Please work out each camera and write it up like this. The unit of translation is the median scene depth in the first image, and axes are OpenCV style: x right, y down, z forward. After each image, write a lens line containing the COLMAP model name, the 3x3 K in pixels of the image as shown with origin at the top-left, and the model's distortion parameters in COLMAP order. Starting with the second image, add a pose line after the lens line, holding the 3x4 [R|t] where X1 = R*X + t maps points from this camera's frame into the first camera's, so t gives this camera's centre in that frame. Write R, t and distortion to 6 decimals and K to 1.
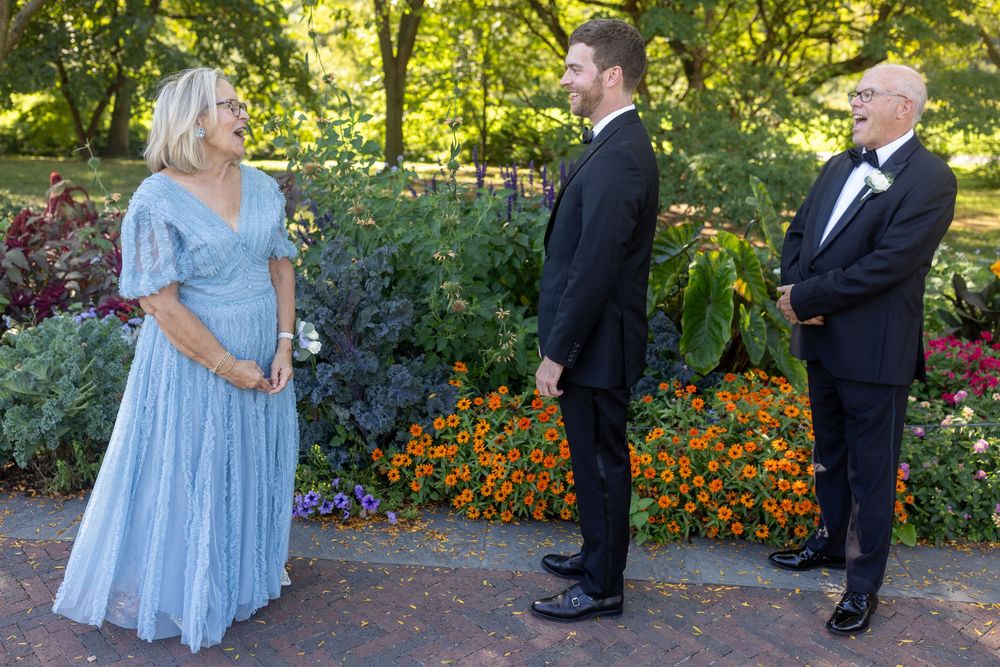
lens RADIAL K [[966.5, 0, 498.7], [0, 966.5, 331.7], [0, 0, 1]] dist [0.020290, -0.026908]
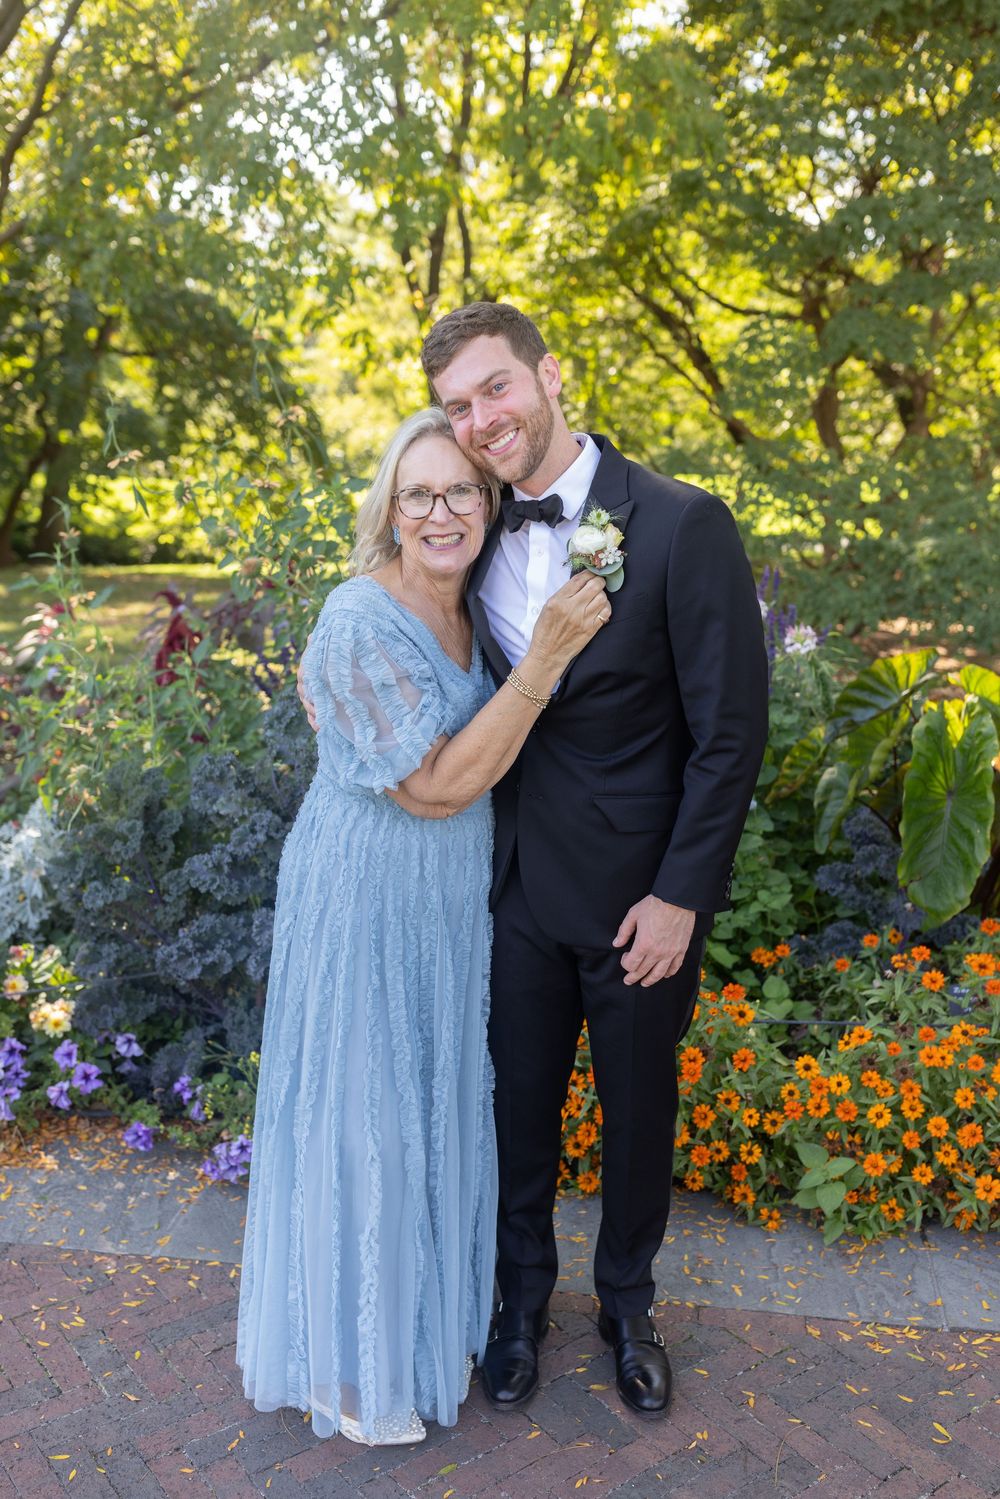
lens RADIAL K [[1448.7, 0, 507.5], [0, 1448.7, 756.1], [0, 0, 1]] dist [0.020290, -0.026908]
pose [[0.996997, -0.009011, -0.076918, 0.028125], [0.006021, 0.999221, -0.039012, -0.023063], [0.077210, 0.038432, 0.996274, 0.149846]]
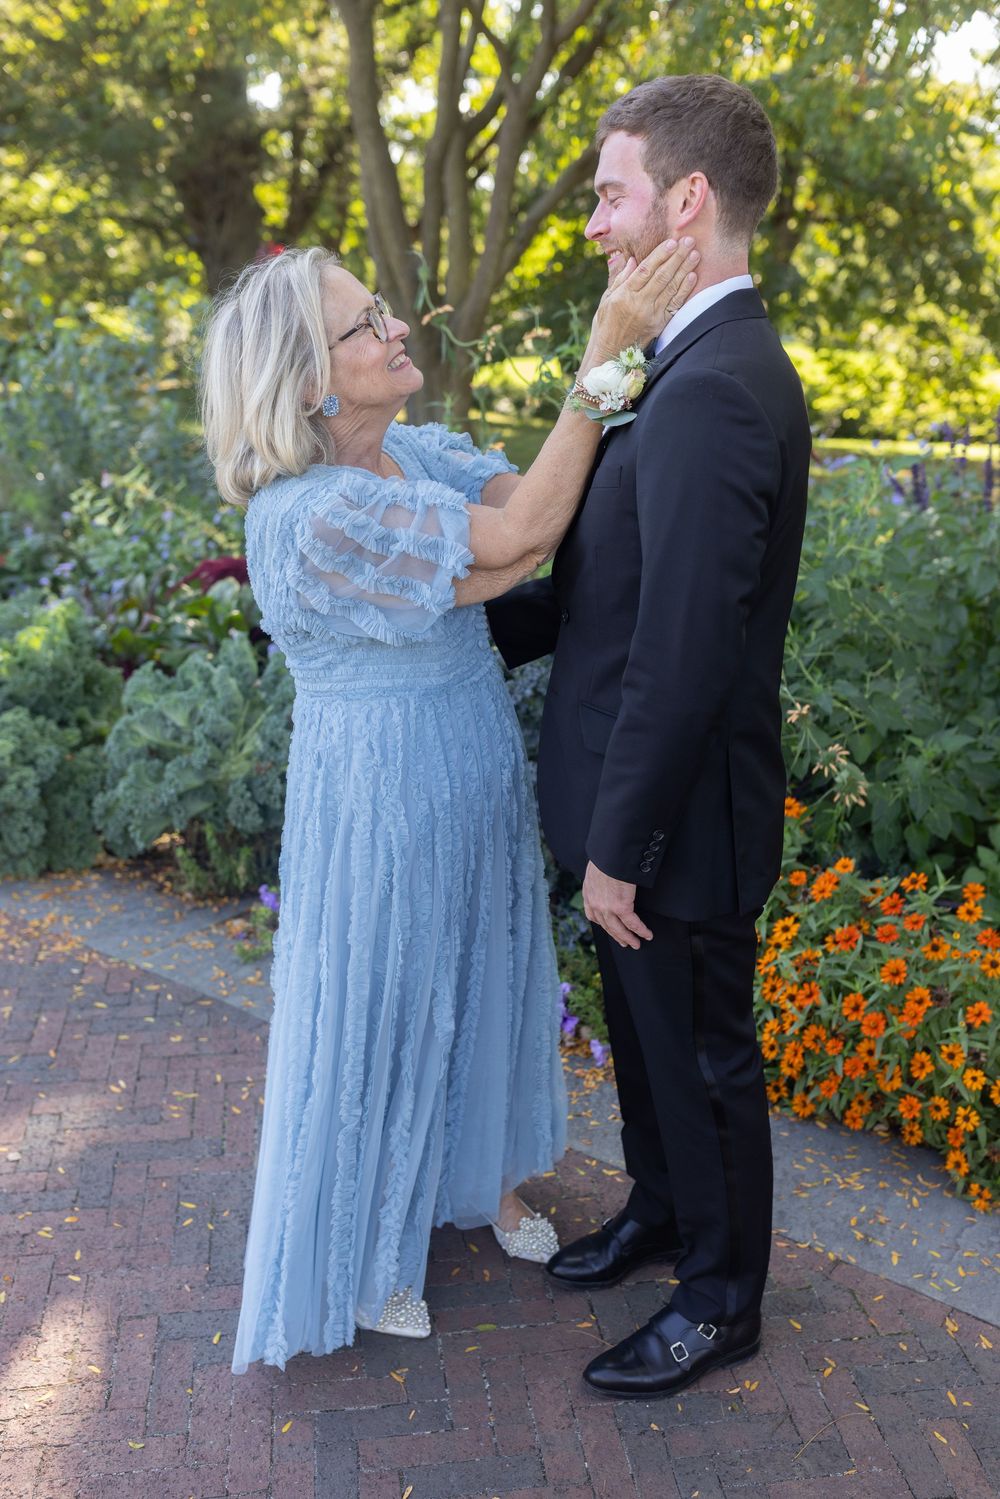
lens RADIAL K [[1451.9, 0, 503.7], [0, 1451.9, 722.7], [0, 0, 1]] dist [0.015132, 0.004529]
pose [[0.851077, 0.133758, -0.507718, 0.240346], [-0.126292, 0.990767, 0.049315, -0.032045], [0.509626, 0.022150, 0.860111, 0.238122]]
